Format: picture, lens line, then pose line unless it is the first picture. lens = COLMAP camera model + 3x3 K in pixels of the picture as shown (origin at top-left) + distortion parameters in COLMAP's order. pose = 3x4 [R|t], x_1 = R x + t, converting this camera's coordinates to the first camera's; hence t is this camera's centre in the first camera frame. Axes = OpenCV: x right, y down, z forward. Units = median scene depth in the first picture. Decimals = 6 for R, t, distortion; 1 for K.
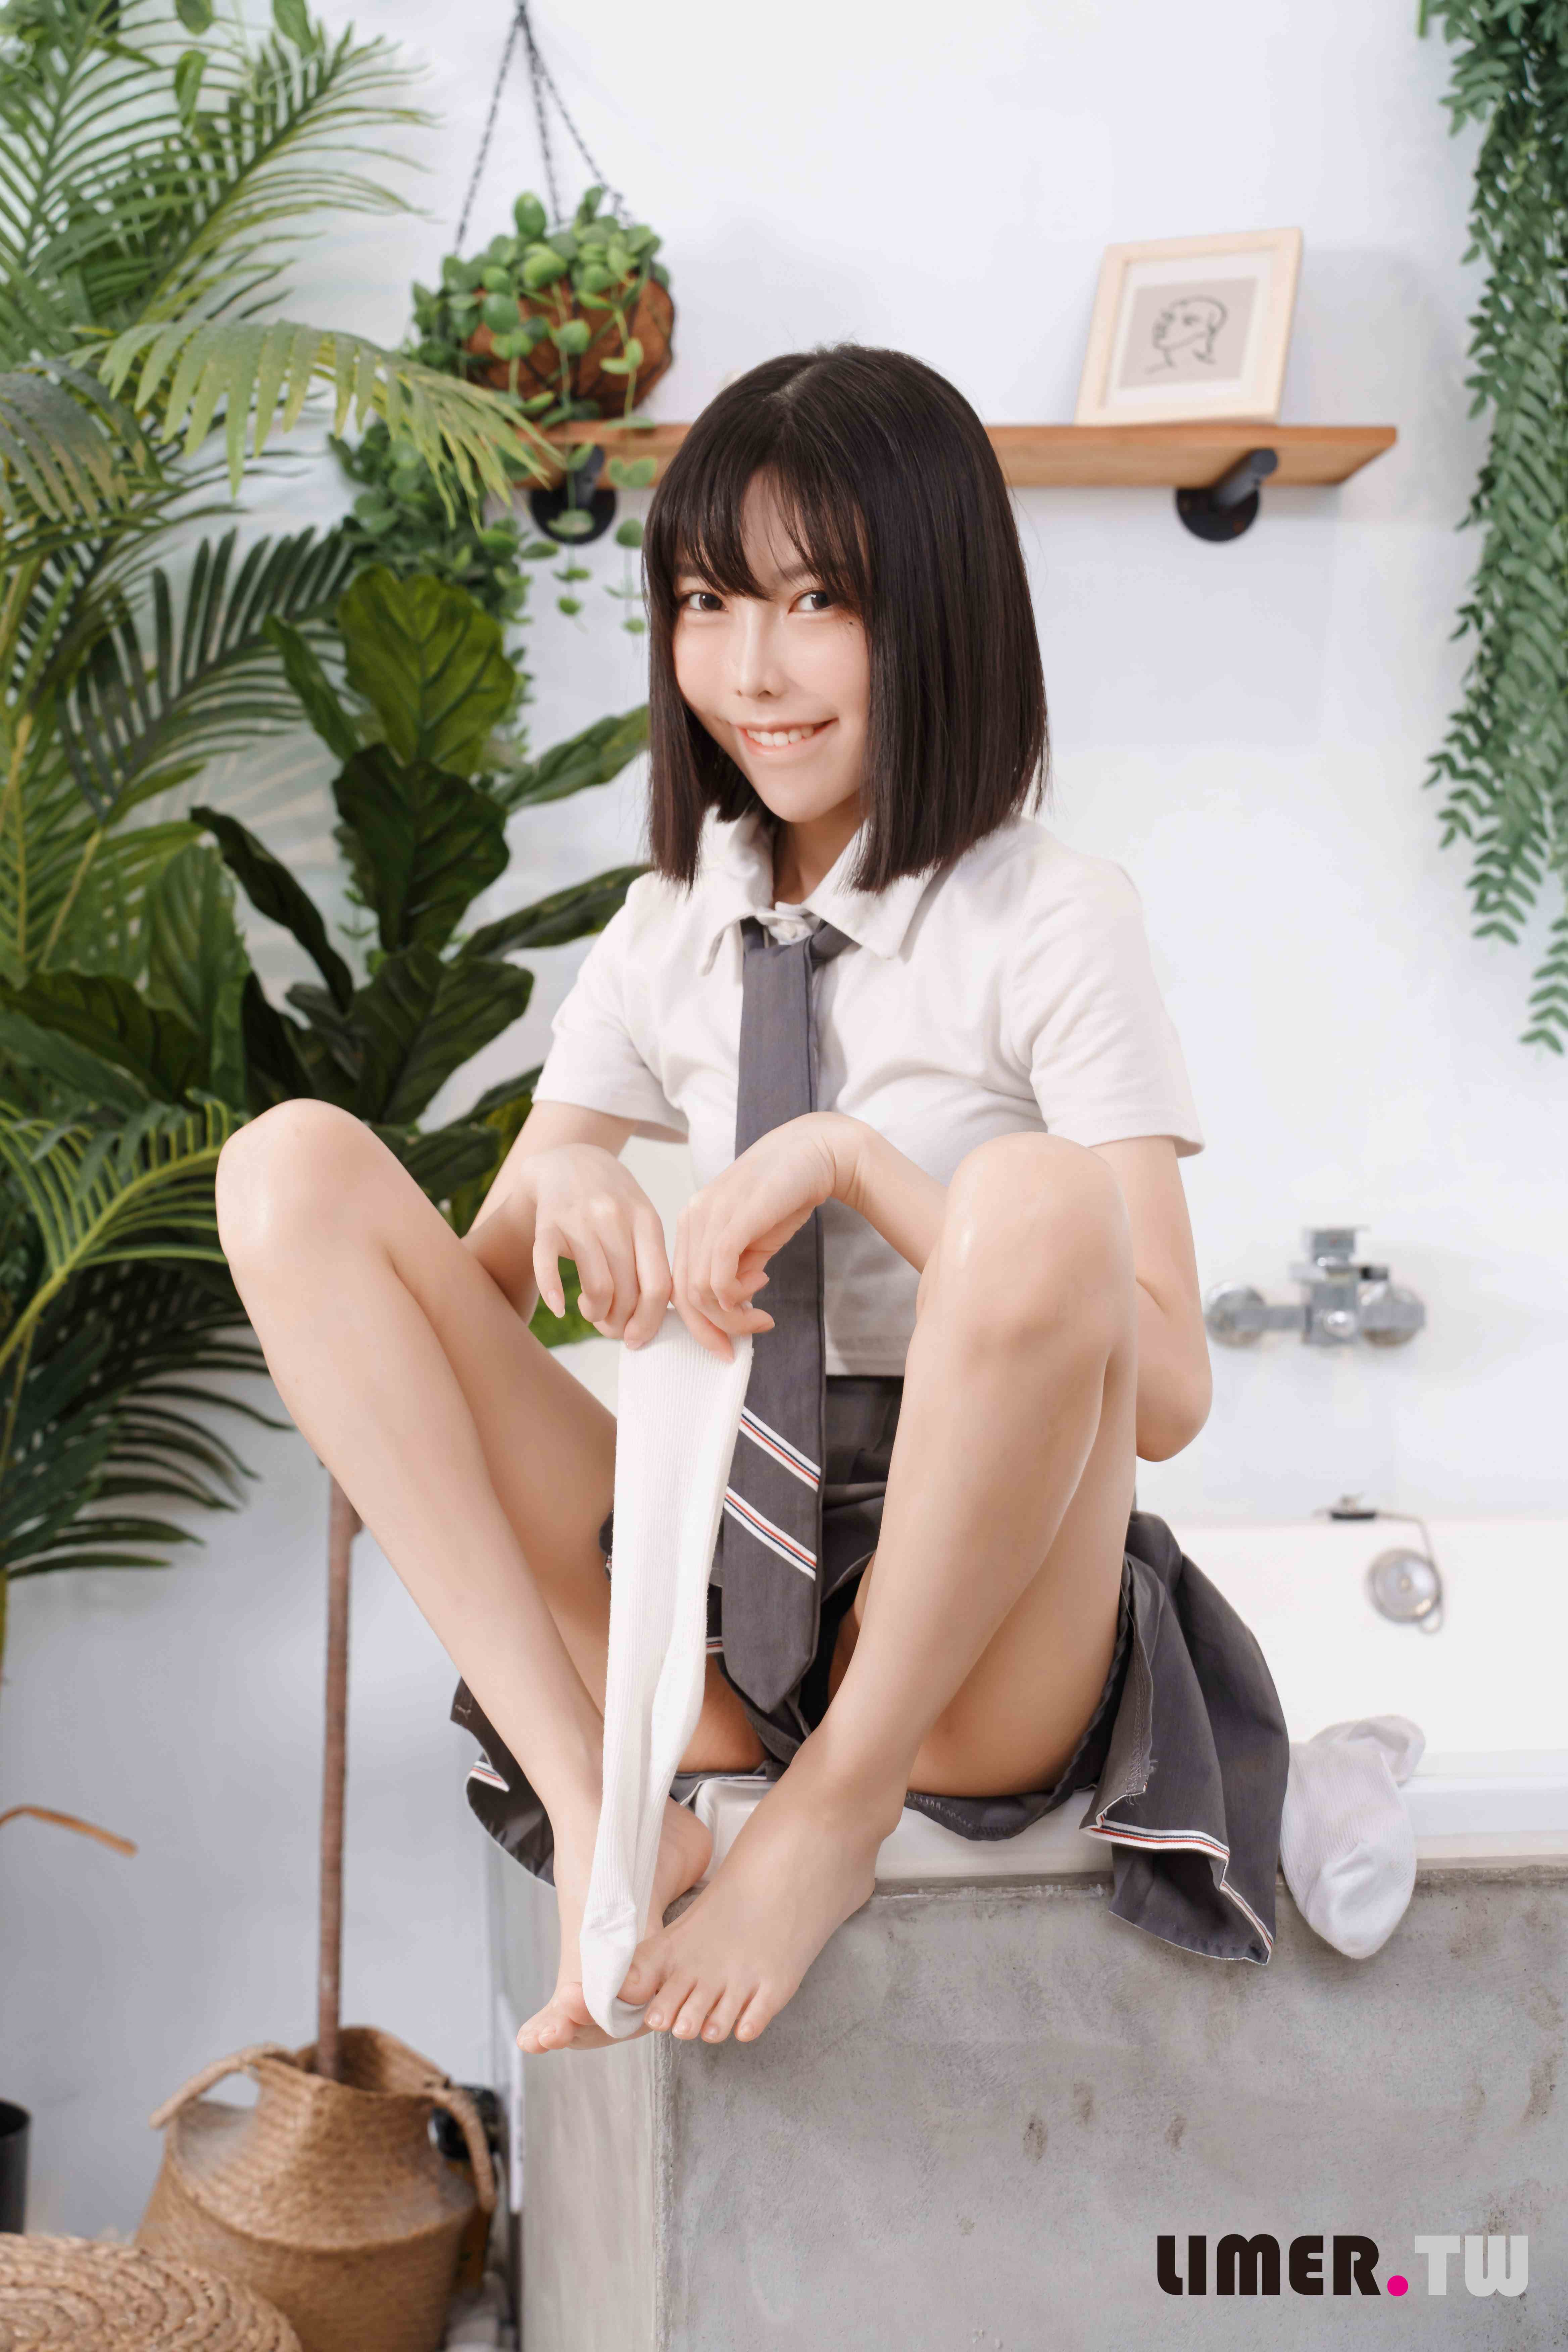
lens RADIAL K [[3947.0, 0, 743.2], [0, 3947.0, 1282.6], [0, 0, 1]] dist [-0.004516, 0.270578]
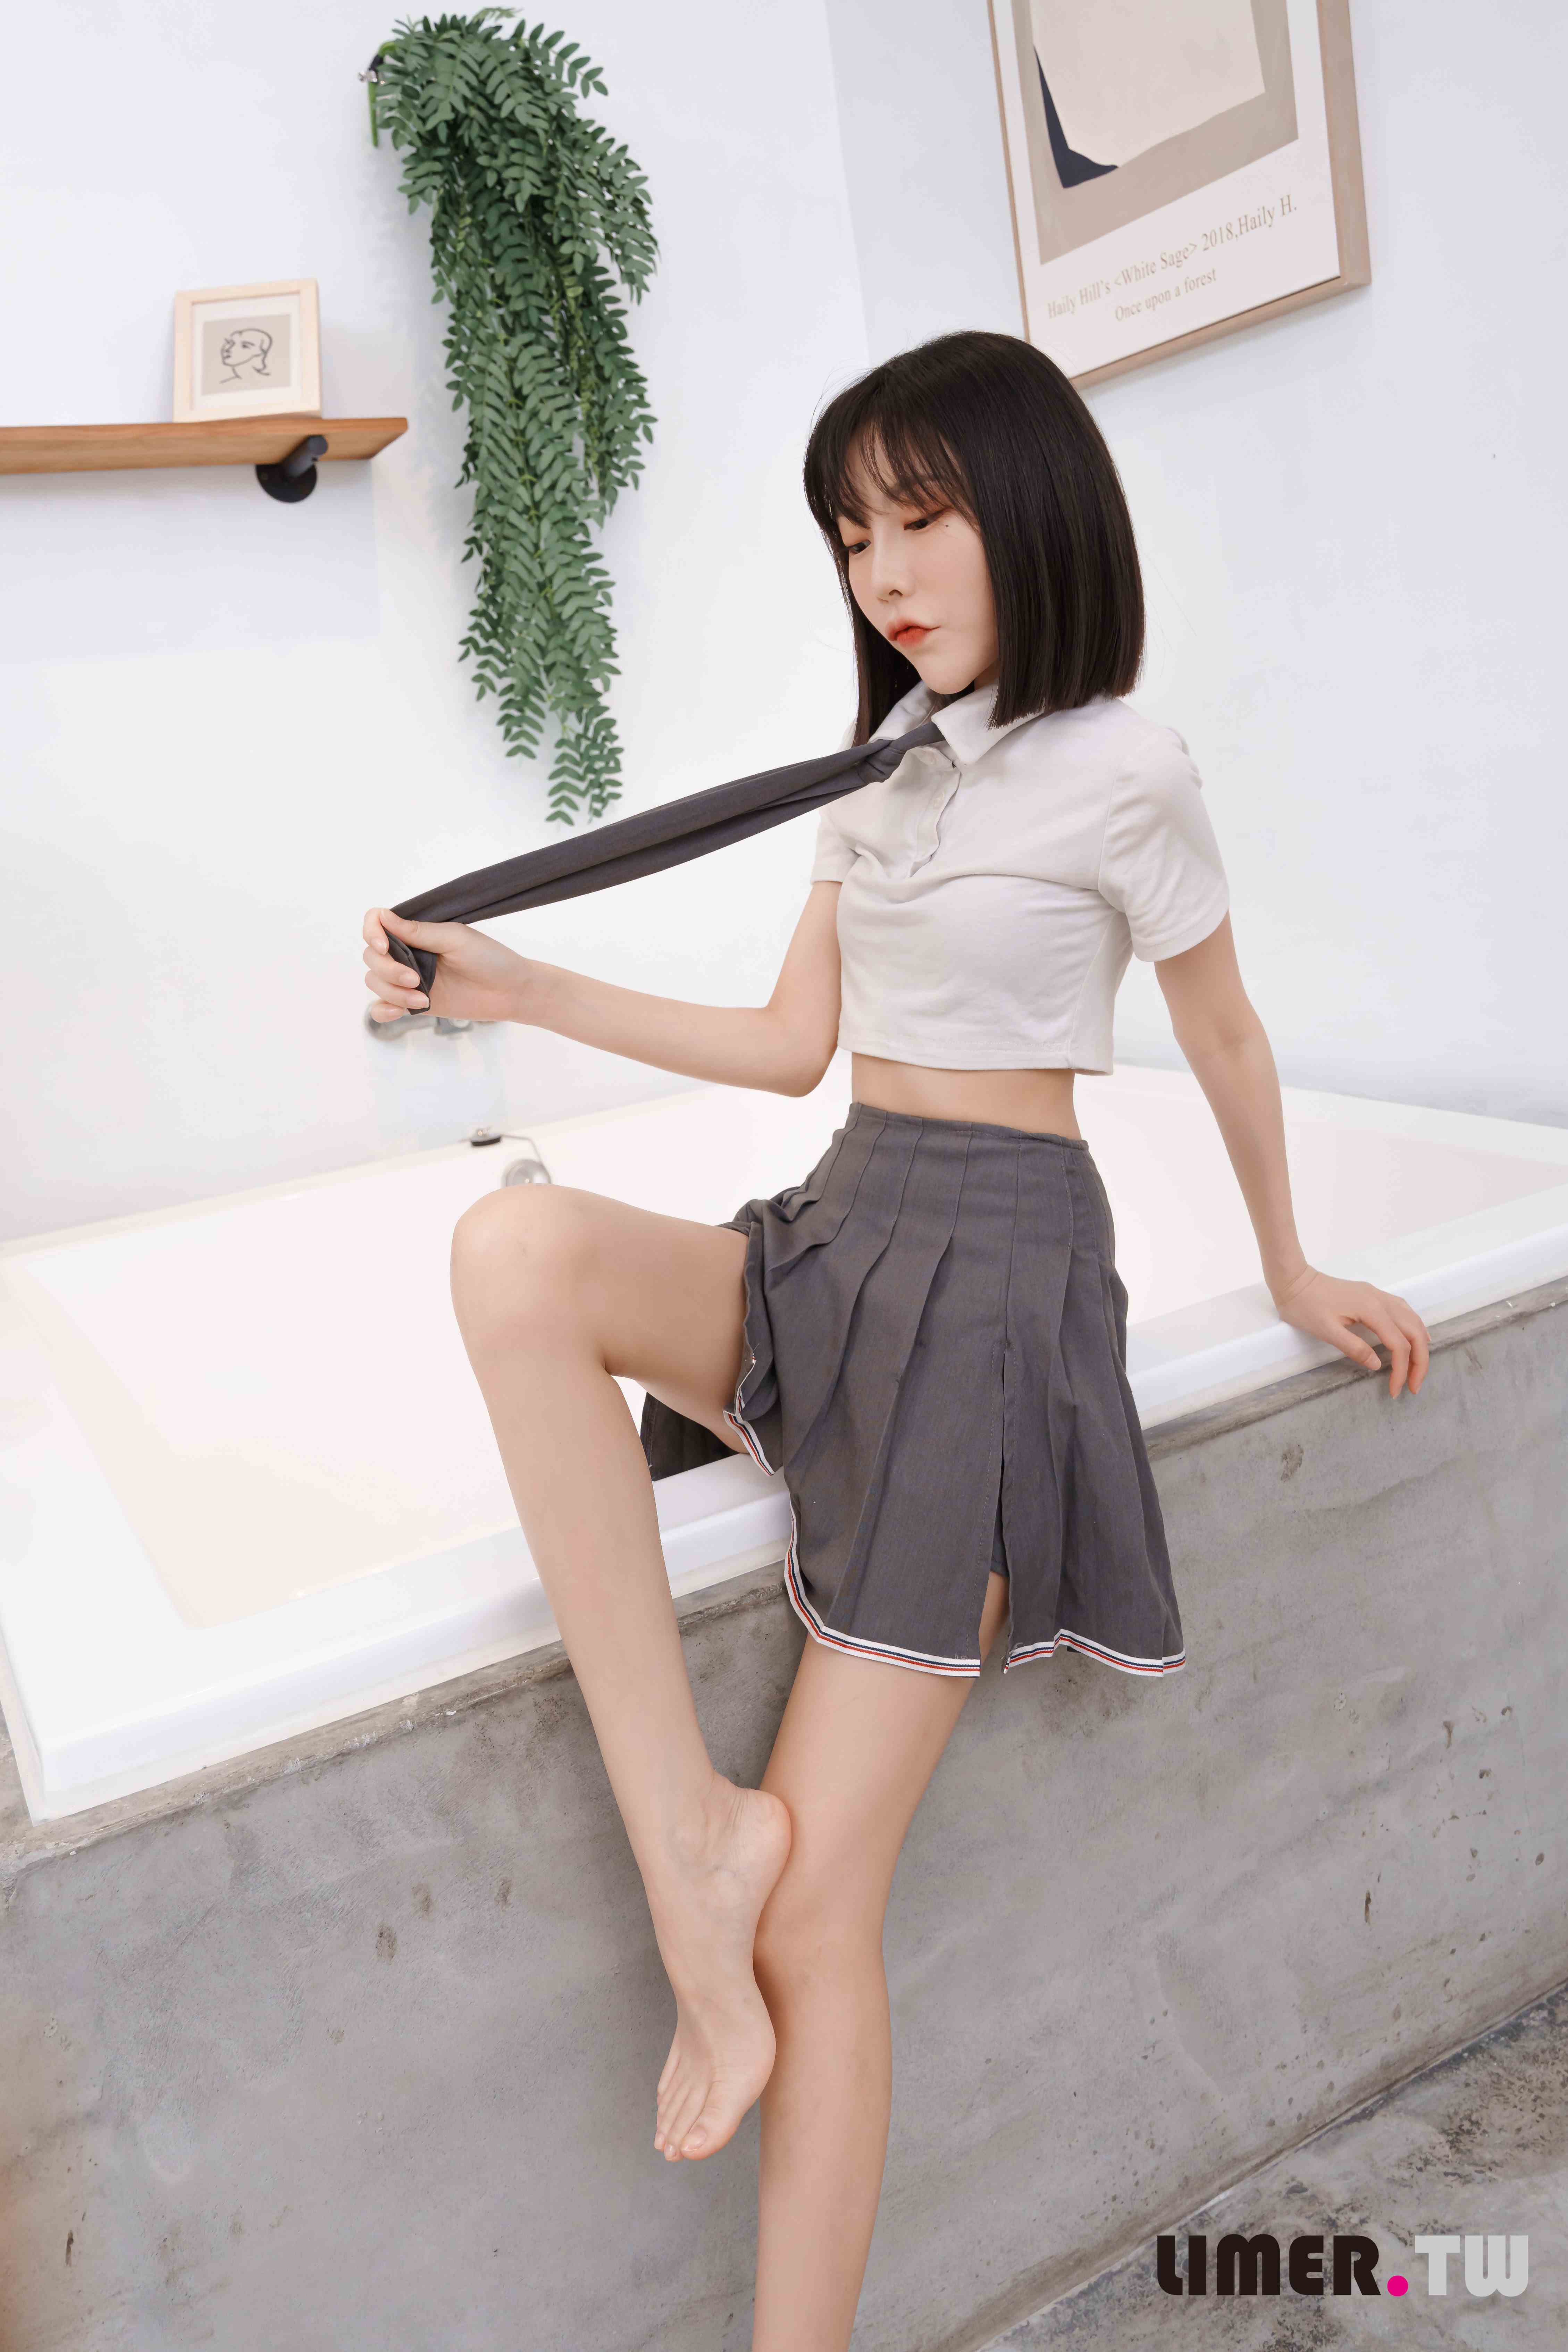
lens RADIAL K [[1916.3, 0, 928.1], [0, 1916.3, 1047.7], [0, 0, 1]] dist [0.009951, -0.006862]
pose [[0.905177, -0.163362, 0.392387, 0.023495], [0.120229, 0.983895, 0.132273, -0.058732], [-0.407676, -0.072554, 0.910239, 0.260500]]
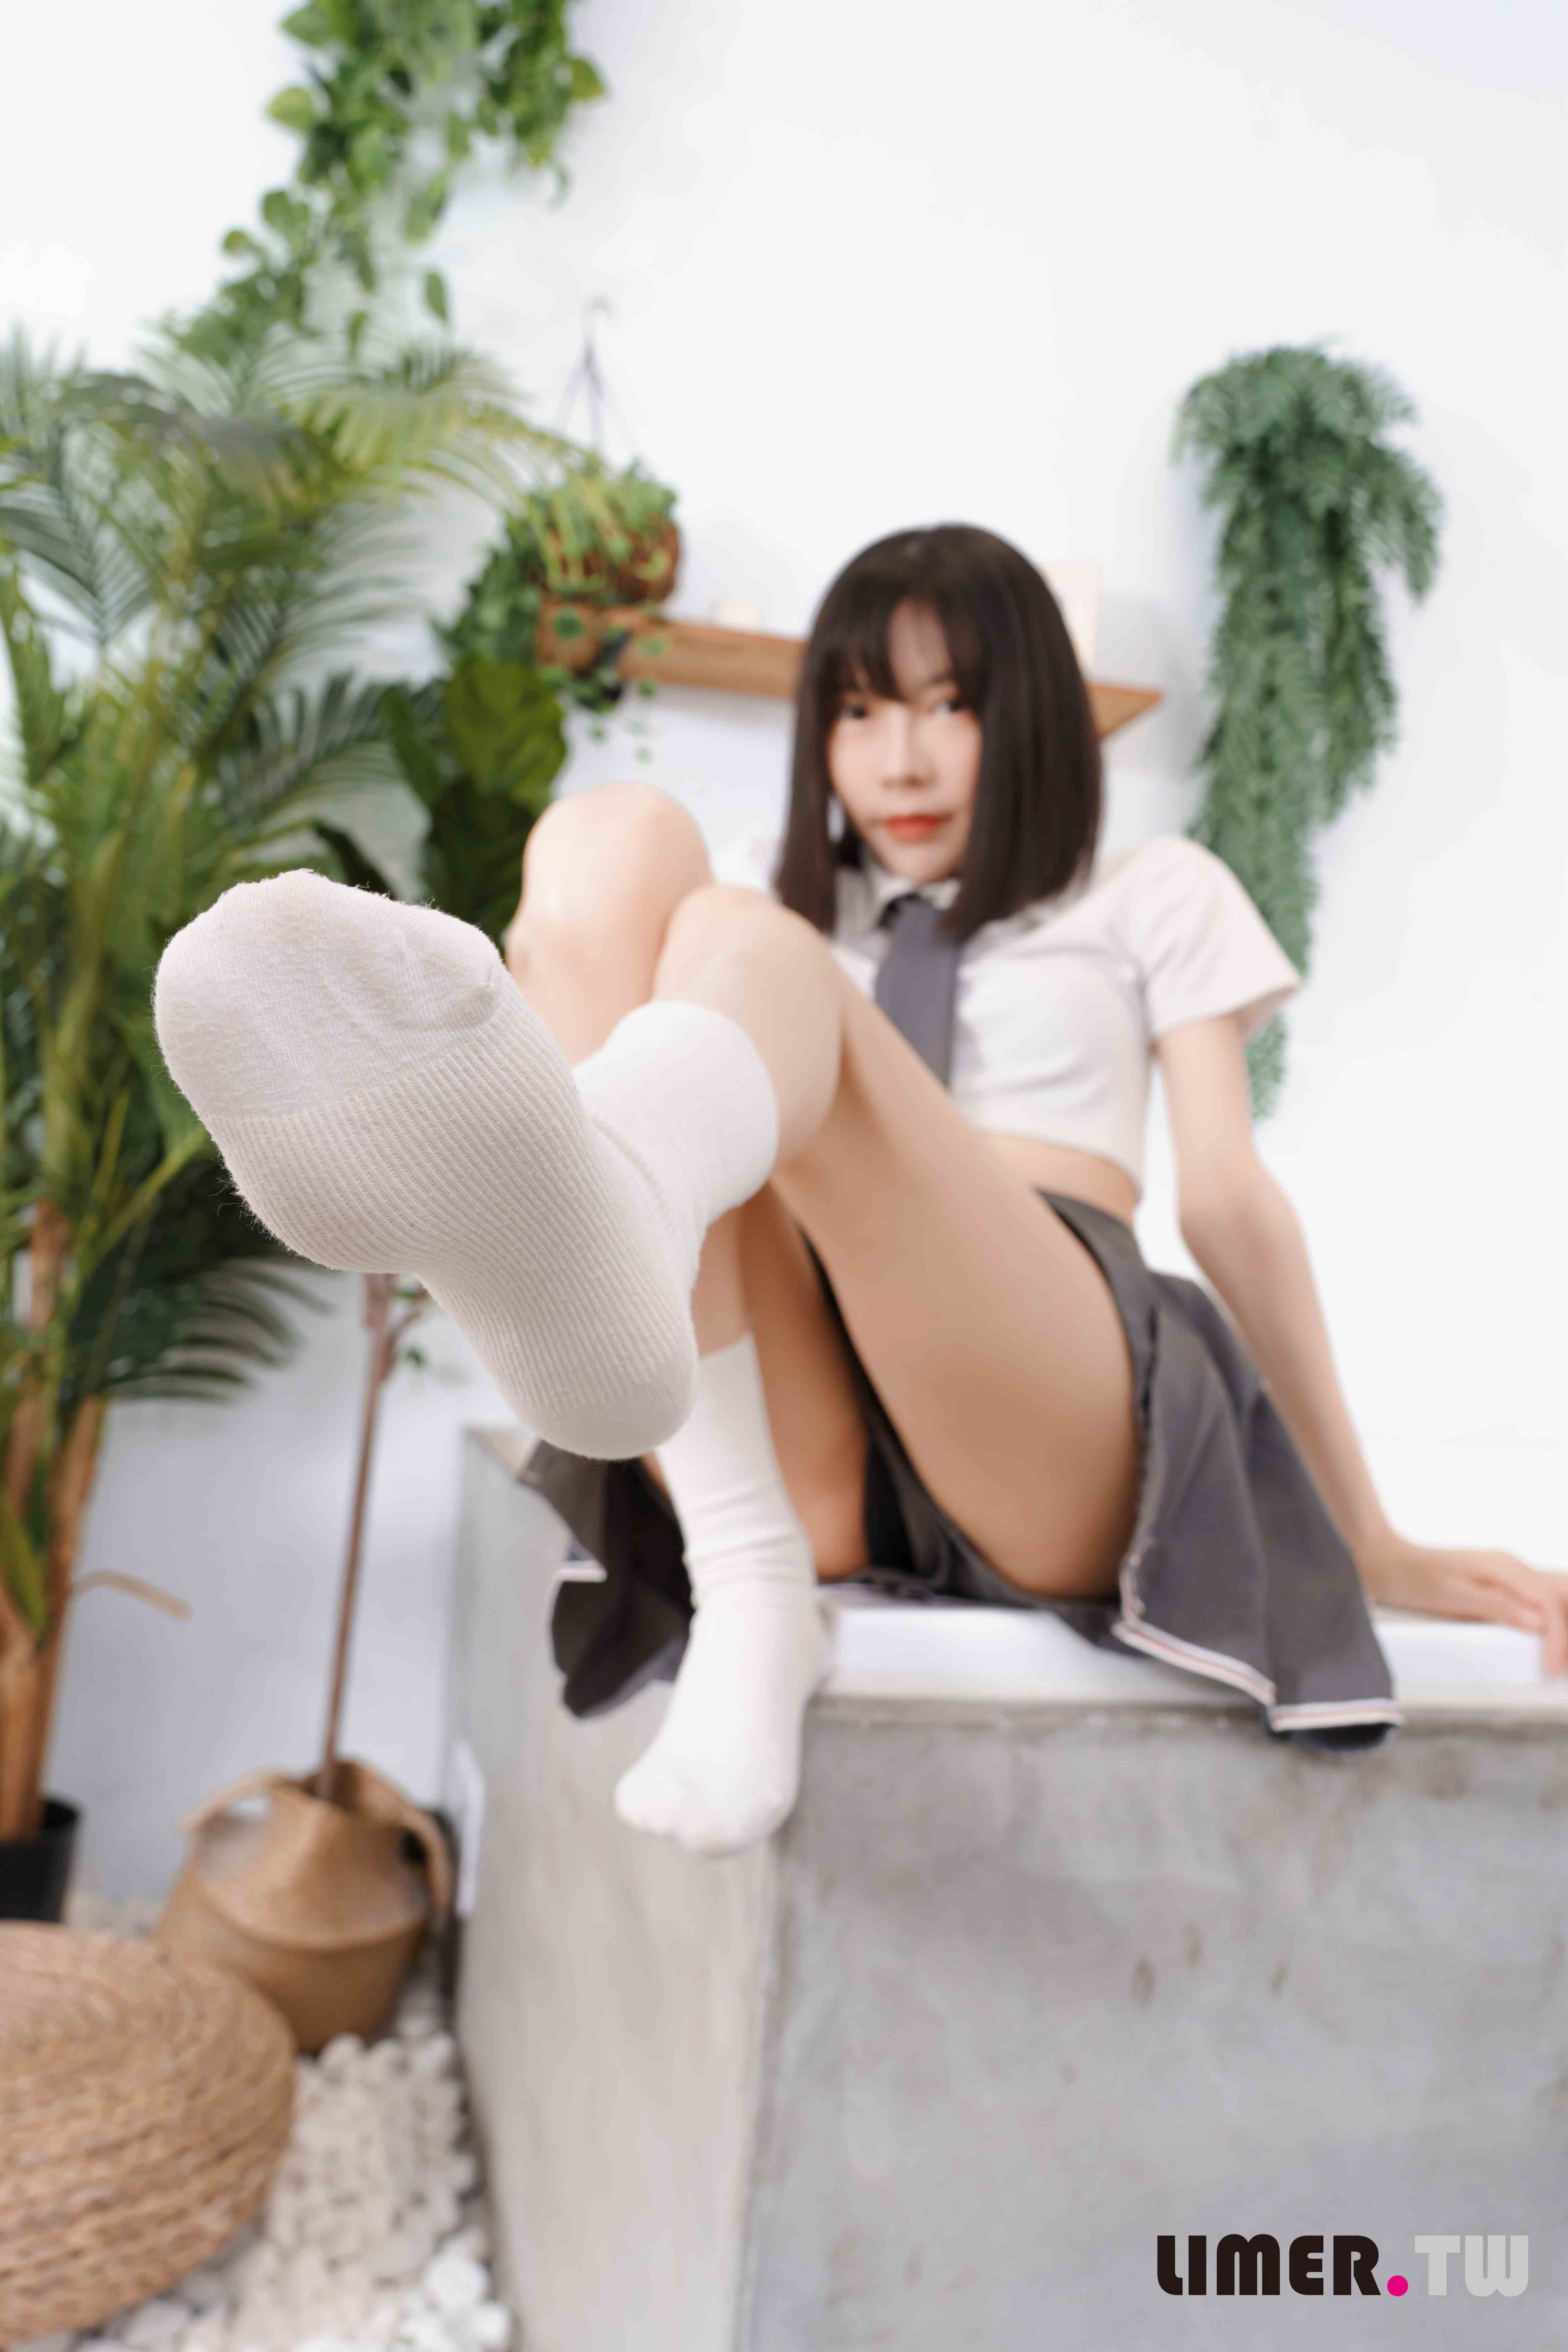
lens RADIAL K [[1964.9, 0, 789.2], [0, 1964.9, 1202.5], [0, 0, 1]] dist [0.017445, 0.004765]
pose [[0.987046, 0.090111, 0.132740, -0.054771], [-0.080238, 0.993723, -0.077949, 0.042836], [-0.138931, 0.066288, 0.988081, 0.311444]]
